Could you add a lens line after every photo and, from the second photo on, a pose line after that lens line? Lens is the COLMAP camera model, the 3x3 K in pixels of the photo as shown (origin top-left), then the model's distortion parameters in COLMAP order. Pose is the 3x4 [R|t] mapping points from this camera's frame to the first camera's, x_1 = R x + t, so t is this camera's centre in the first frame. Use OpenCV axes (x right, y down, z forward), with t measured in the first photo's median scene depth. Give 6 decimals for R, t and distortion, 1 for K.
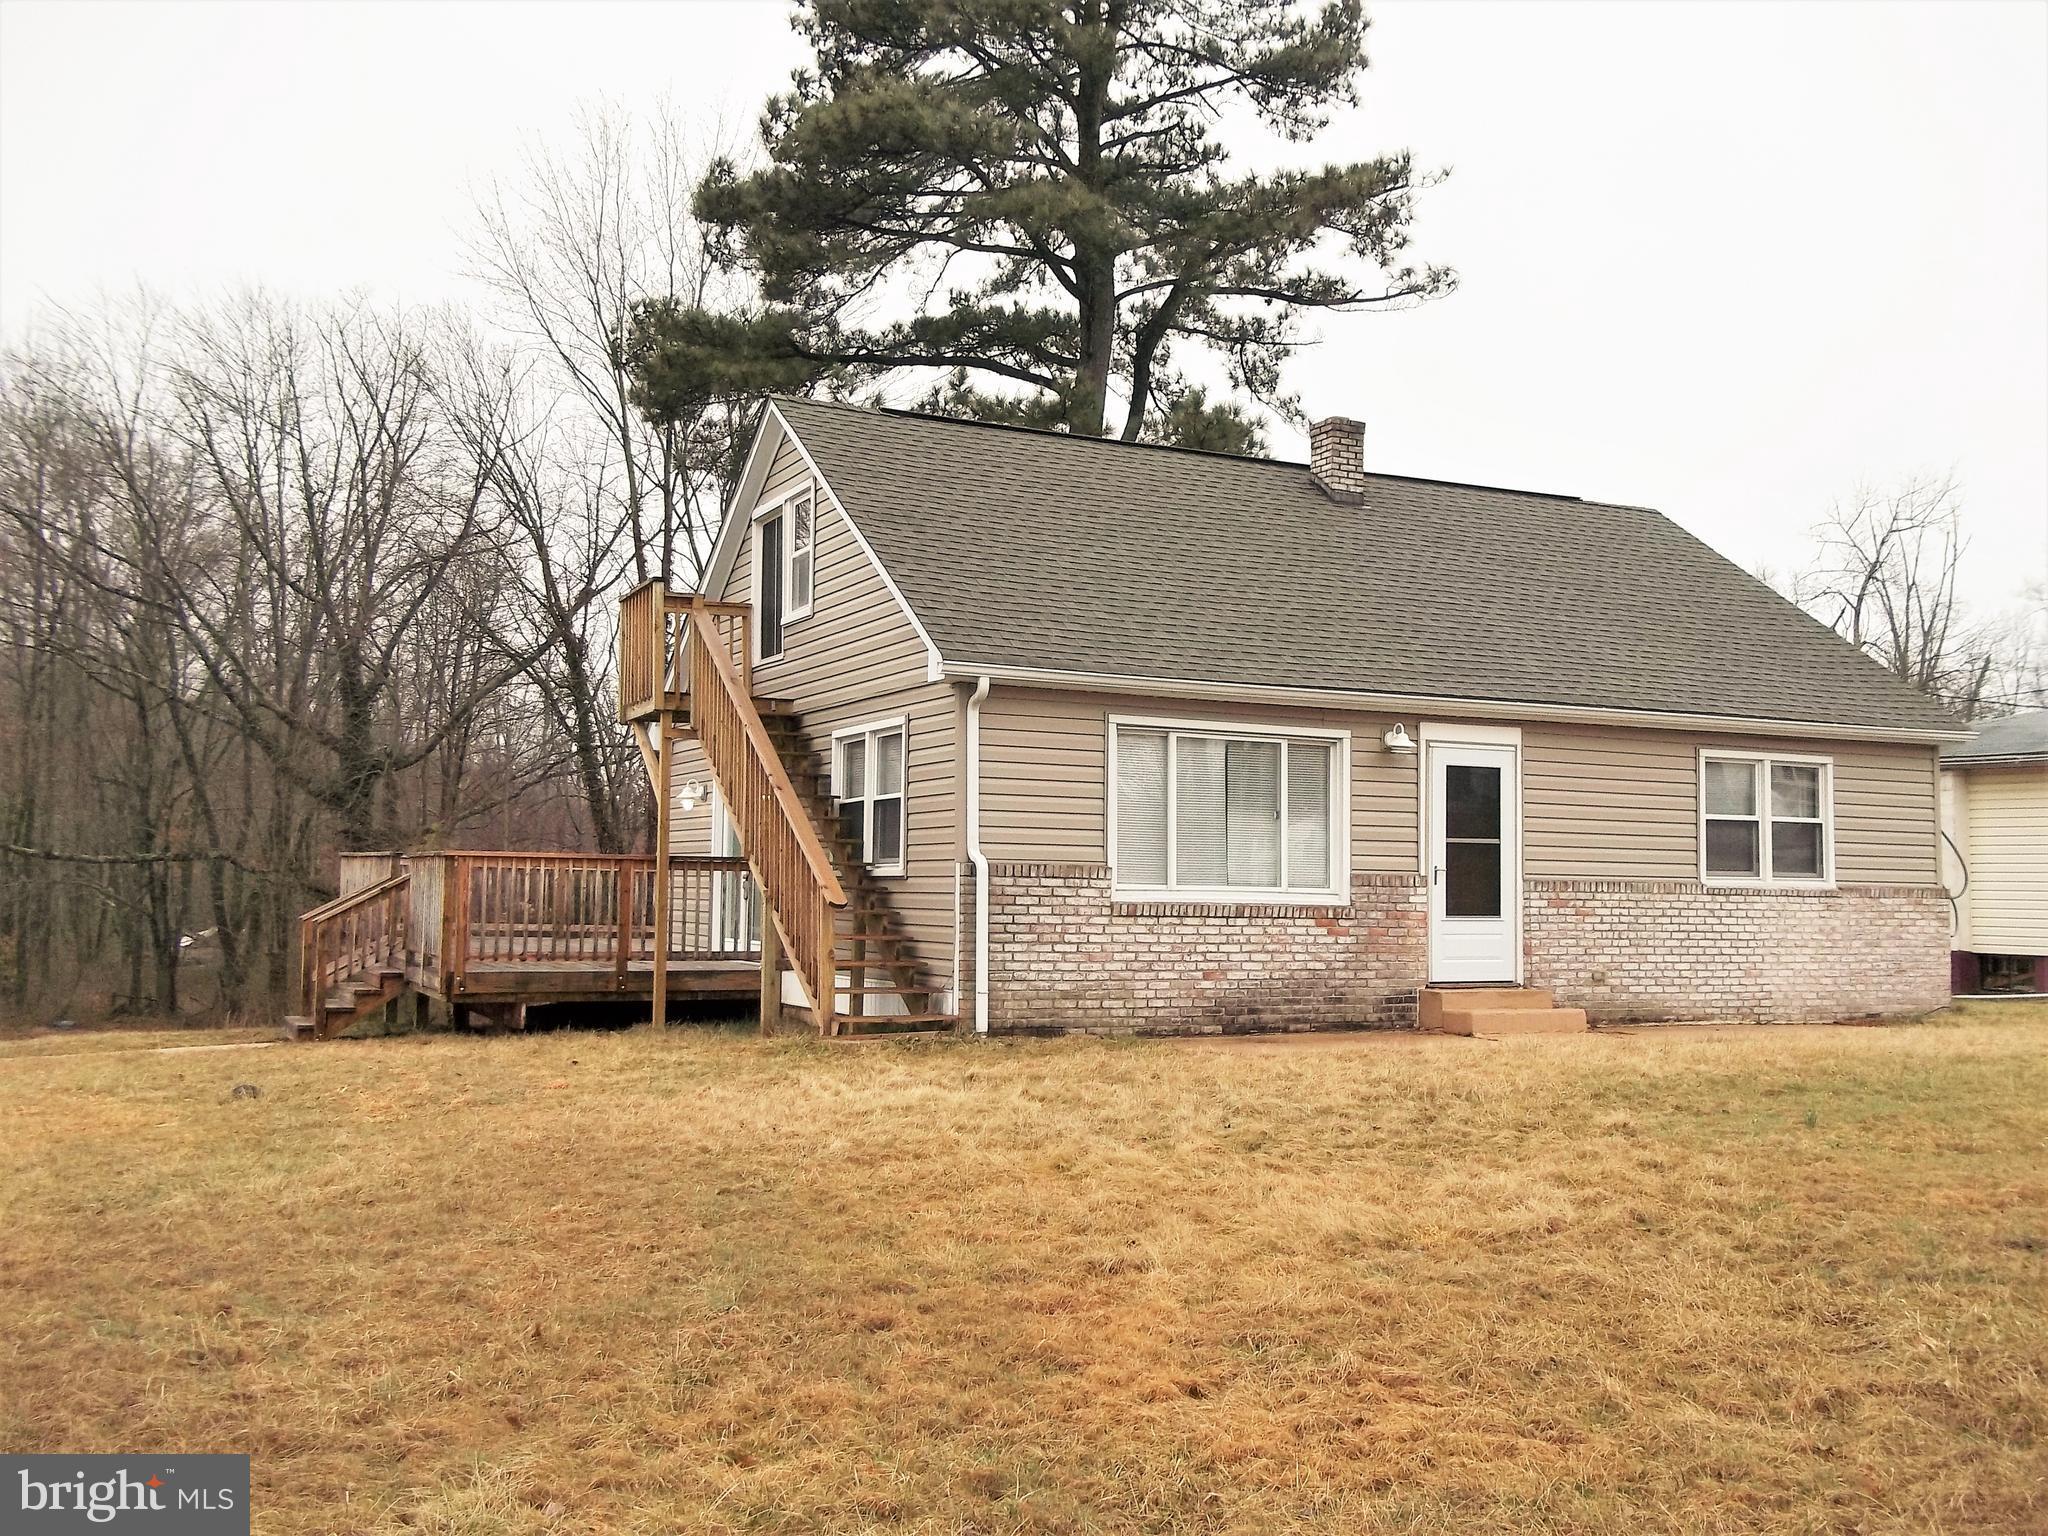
lens RADIAL K [[1946.6, 0, 1039.6], [0, 1946.6, 762.3], [0, 0, 1]] dist [-0.002821, 0.006242]
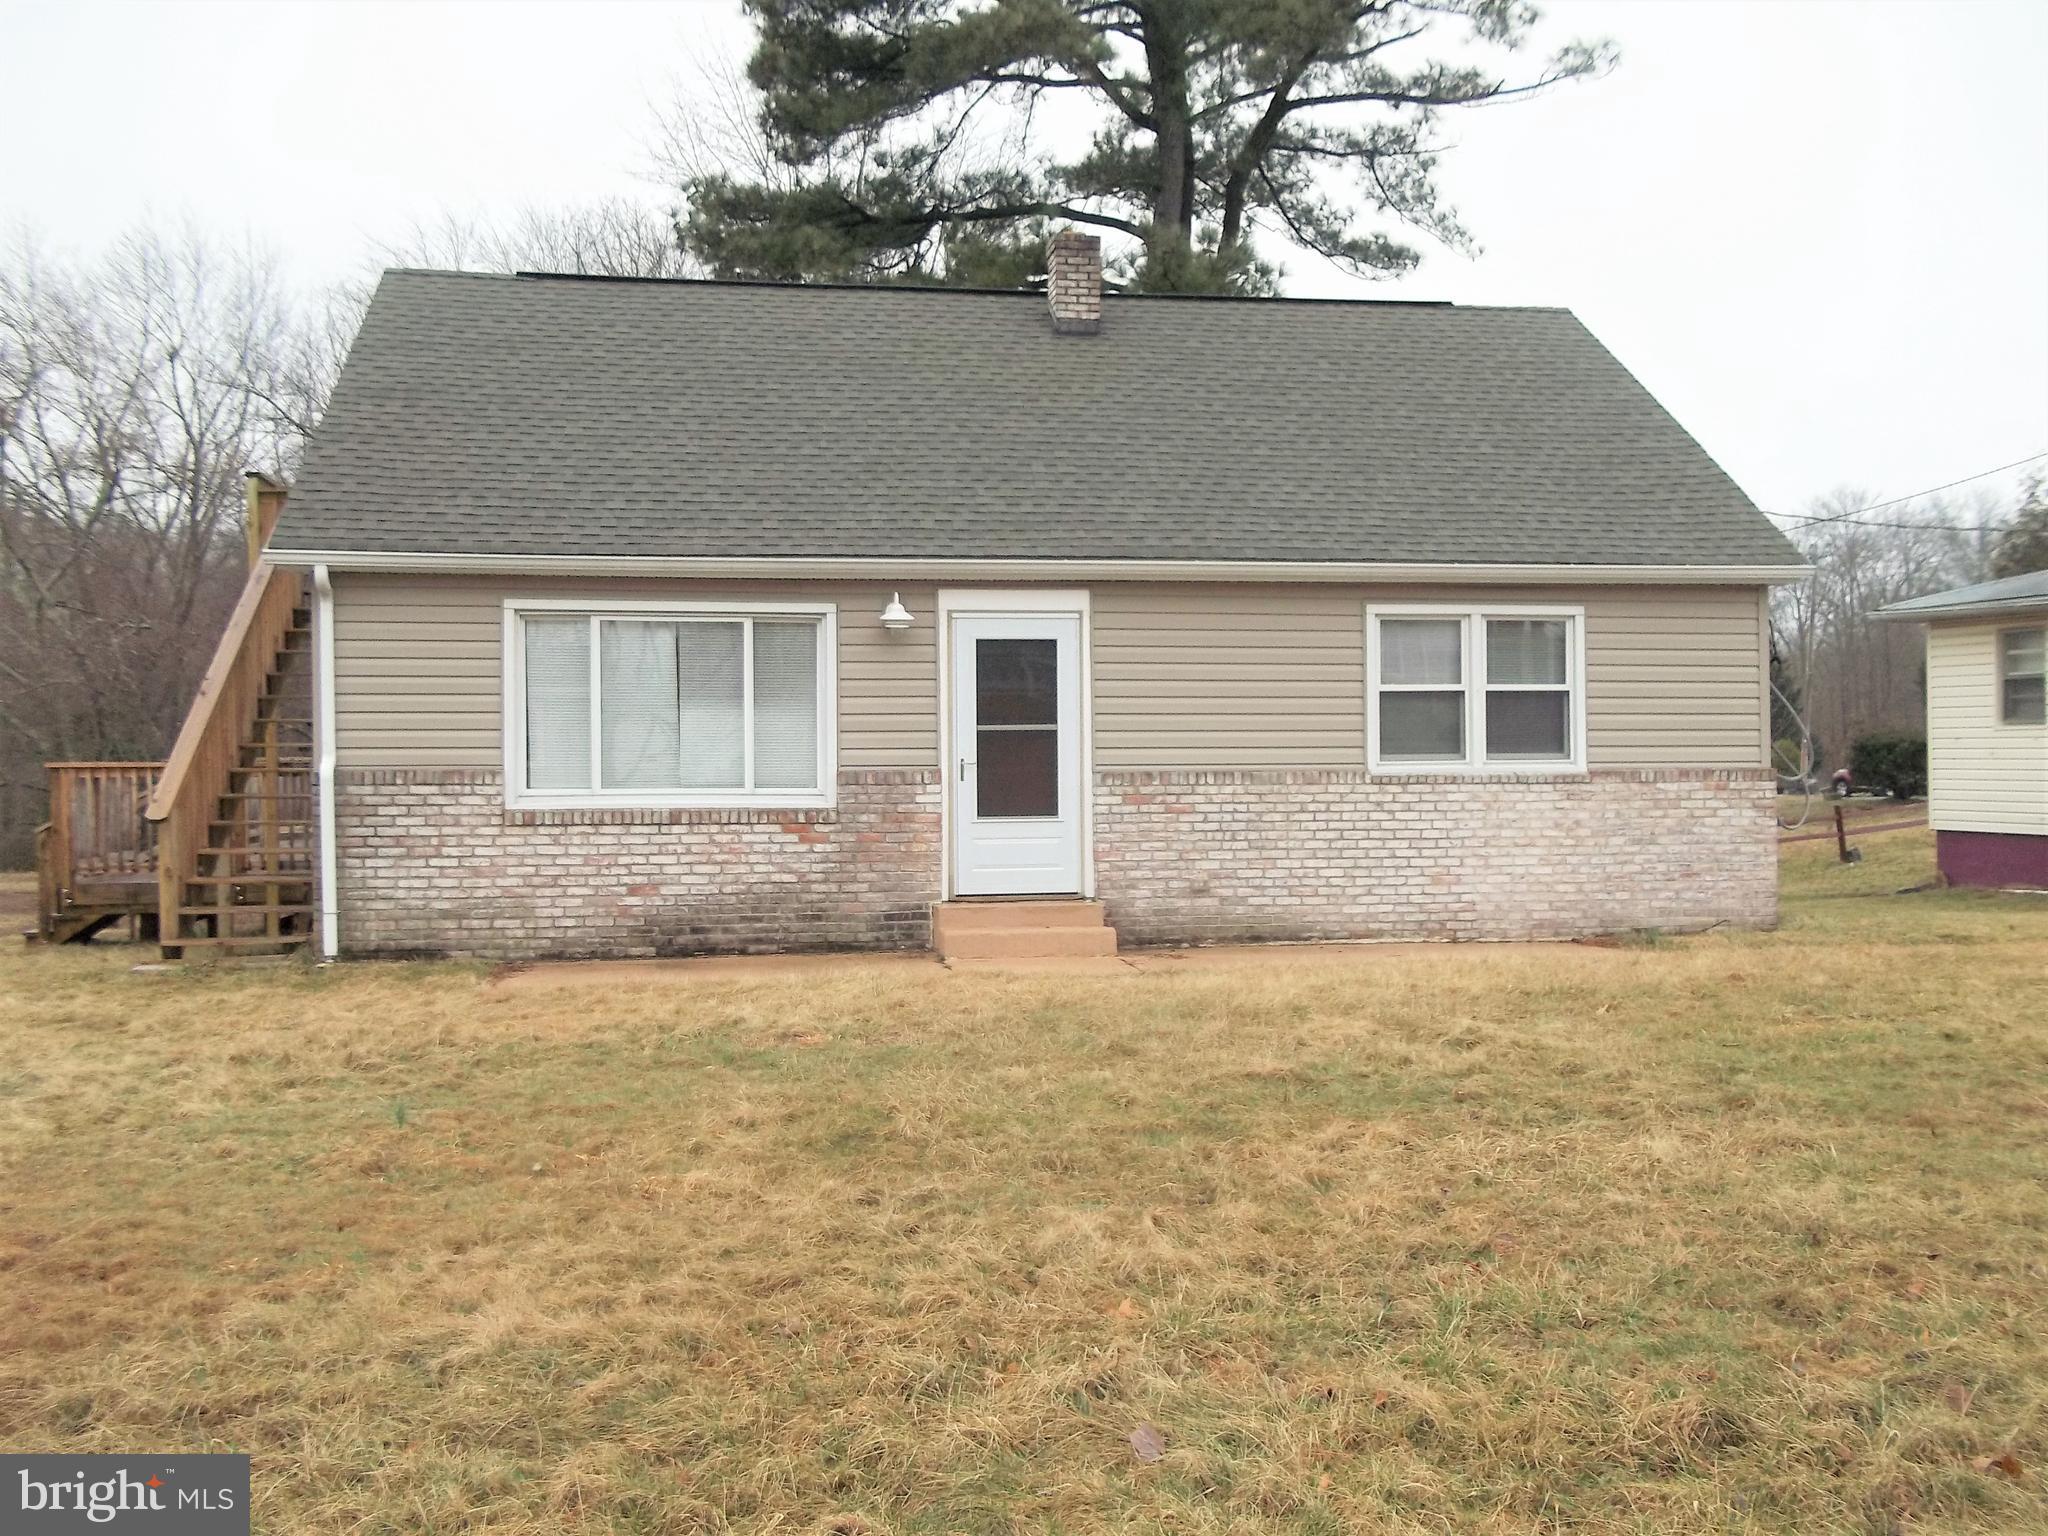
lens RADIAL K [[1946.6, 0, 1039.6], [0, 1946.6, 762.3], [0, 0, 1]] dist [-0.002821, 0.006242]
pose [[0.957036, -0.019676, -0.289301, 0.491167], [0.038403, 0.997507, 0.059197, 0.005985], [0.287415, -0.067764, 0.955406, 0.202731]]
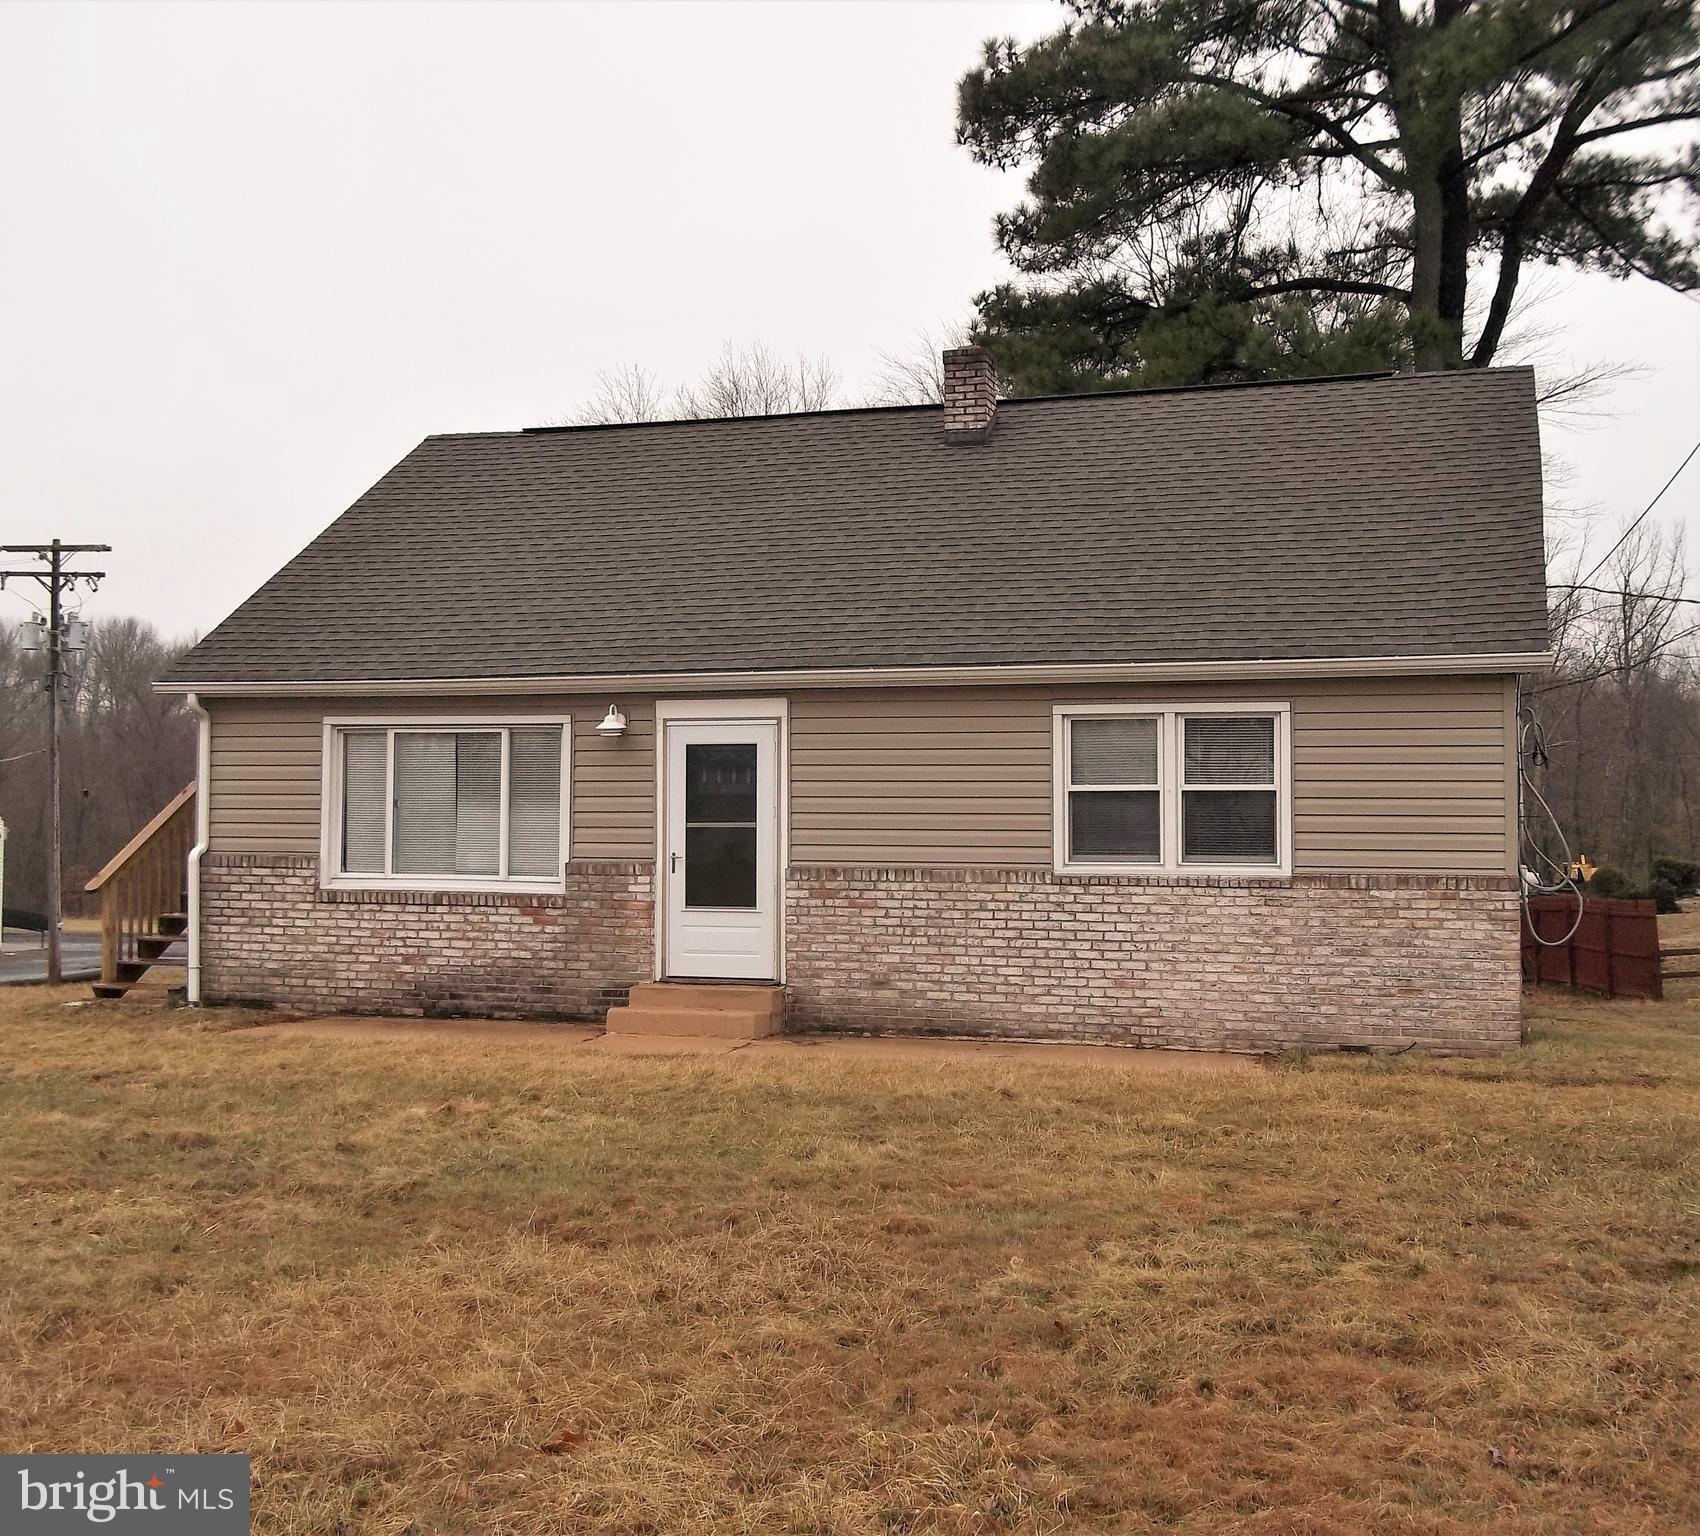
lens RADIAL K [[1968.5, 0, 850.0], [0, 1968.5, 768.0], [0, 0, 1]] dist [-0.001309, 0.016135]
pose [[0.717261, -0.032324, -0.696054, 0.945040], [0.049618, 0.998757, 0.004748, 0.012345], [0.695035, -0.037942, 0.717974, 0.387176]]
